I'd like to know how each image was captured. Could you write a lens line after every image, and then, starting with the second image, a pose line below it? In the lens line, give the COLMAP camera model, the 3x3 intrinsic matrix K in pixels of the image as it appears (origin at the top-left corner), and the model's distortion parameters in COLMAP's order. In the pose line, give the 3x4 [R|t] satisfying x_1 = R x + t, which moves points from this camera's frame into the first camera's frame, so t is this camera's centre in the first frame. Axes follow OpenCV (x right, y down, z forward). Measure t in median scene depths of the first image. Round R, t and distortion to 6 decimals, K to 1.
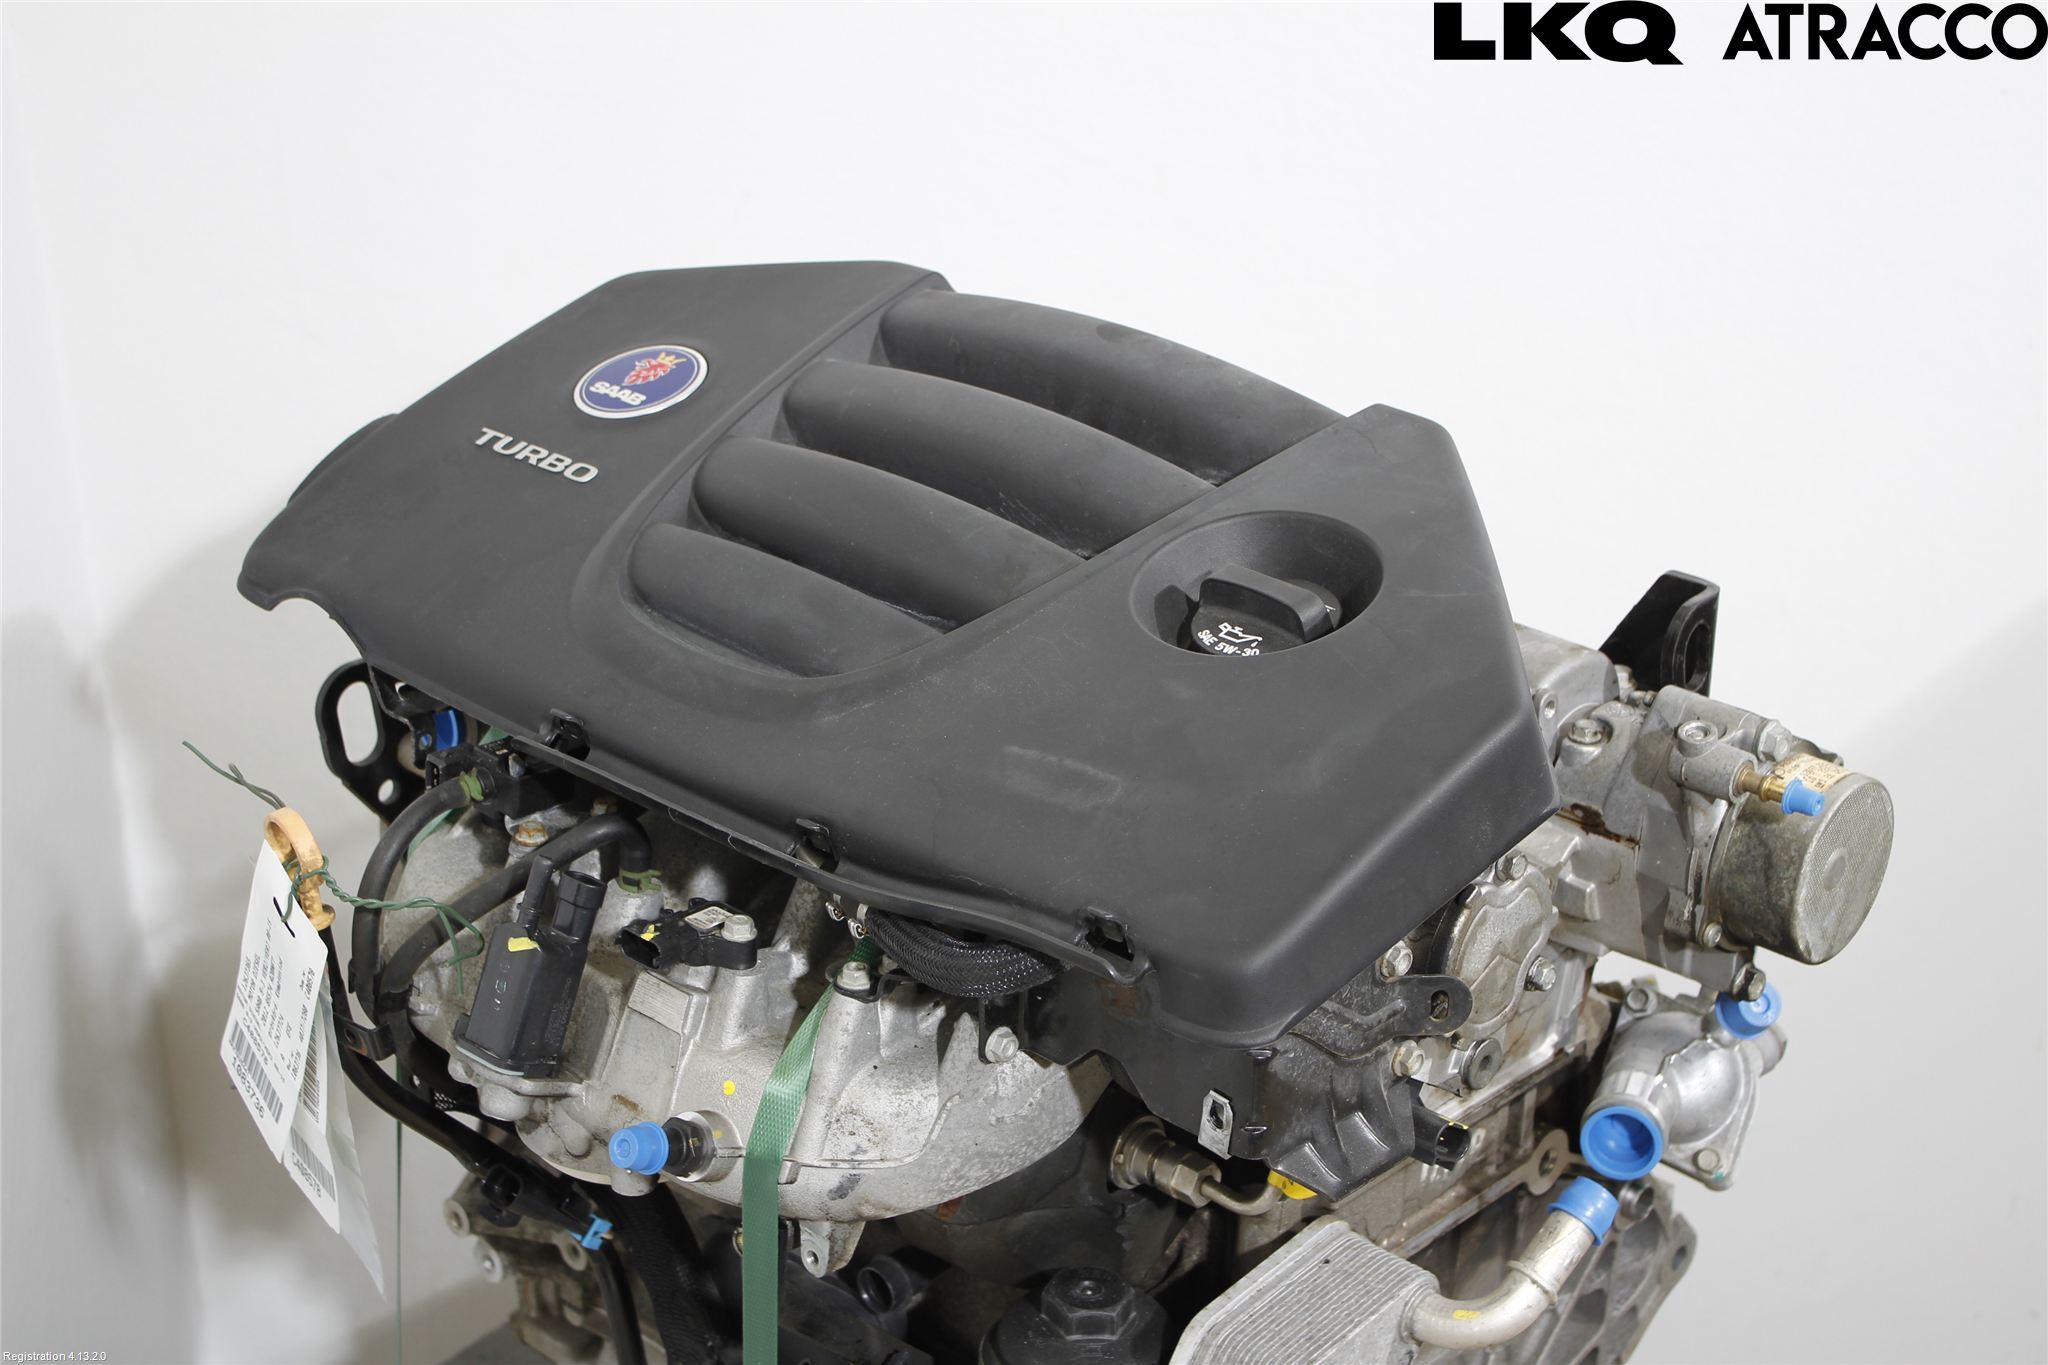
lens RADIAL K [[3457.3, 0, 1022.7], [0, 3457.3, 679.3], [0, 0, 1]] dist [0.138349, 0.000000]
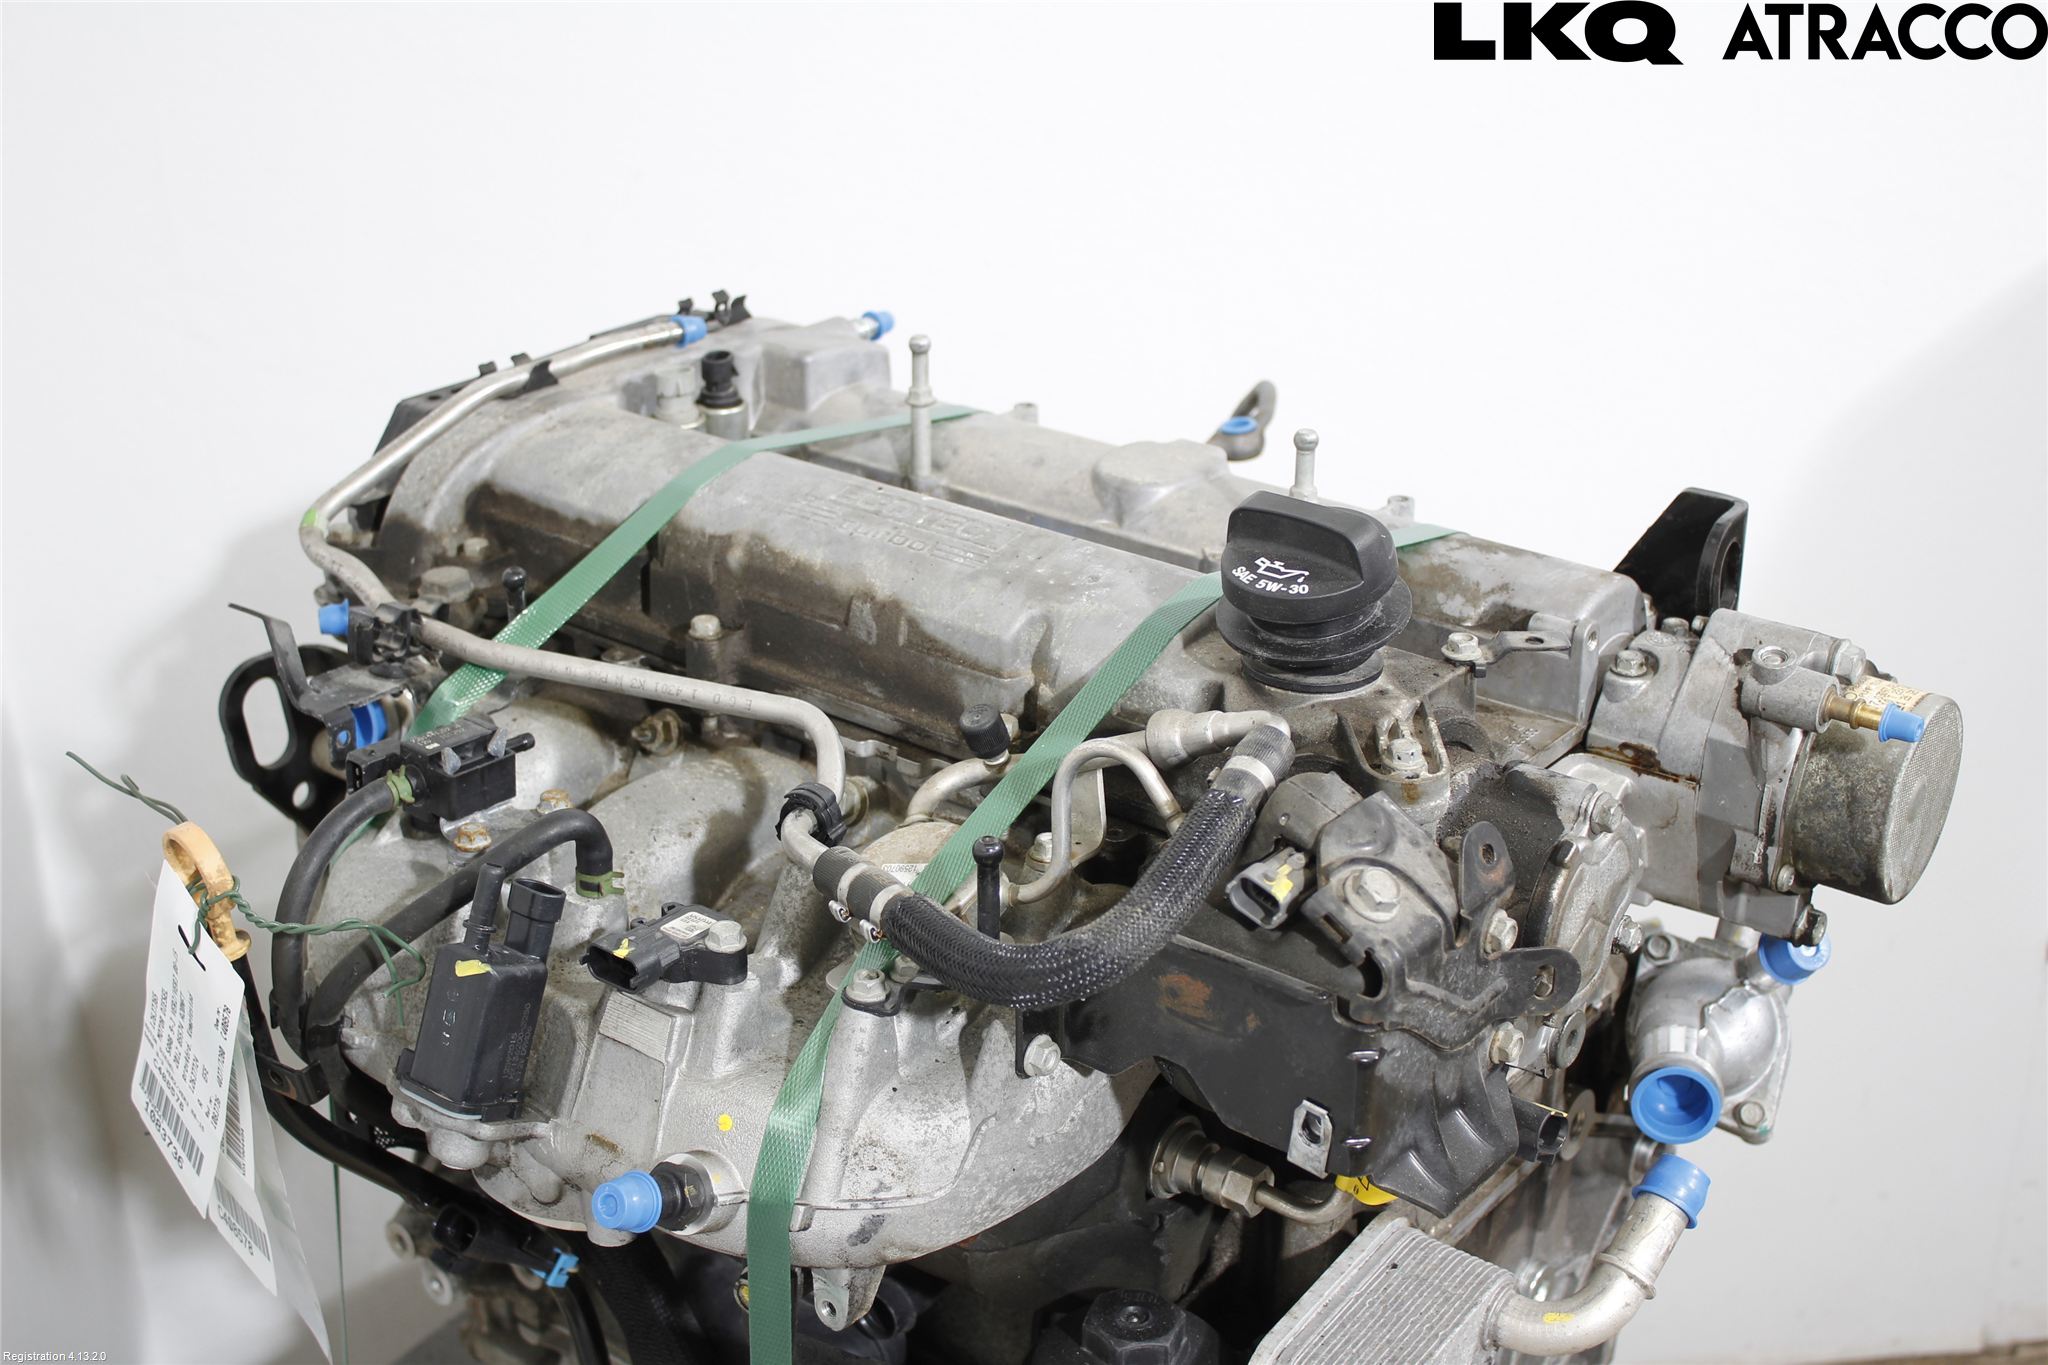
lens RADIAL K [[2758.1, 0, 1024.4], [0, 2758.1, 678.1], [0, 0, 1]] dist [0.005456, 0.000000]
pose [[0.995693, -0.048633, 0.078929, -0.056467], [0.048189, 0.998810, 0.007520, 0.005957], [-0.079201, -0.003684, 0.996852, 0.297599]]
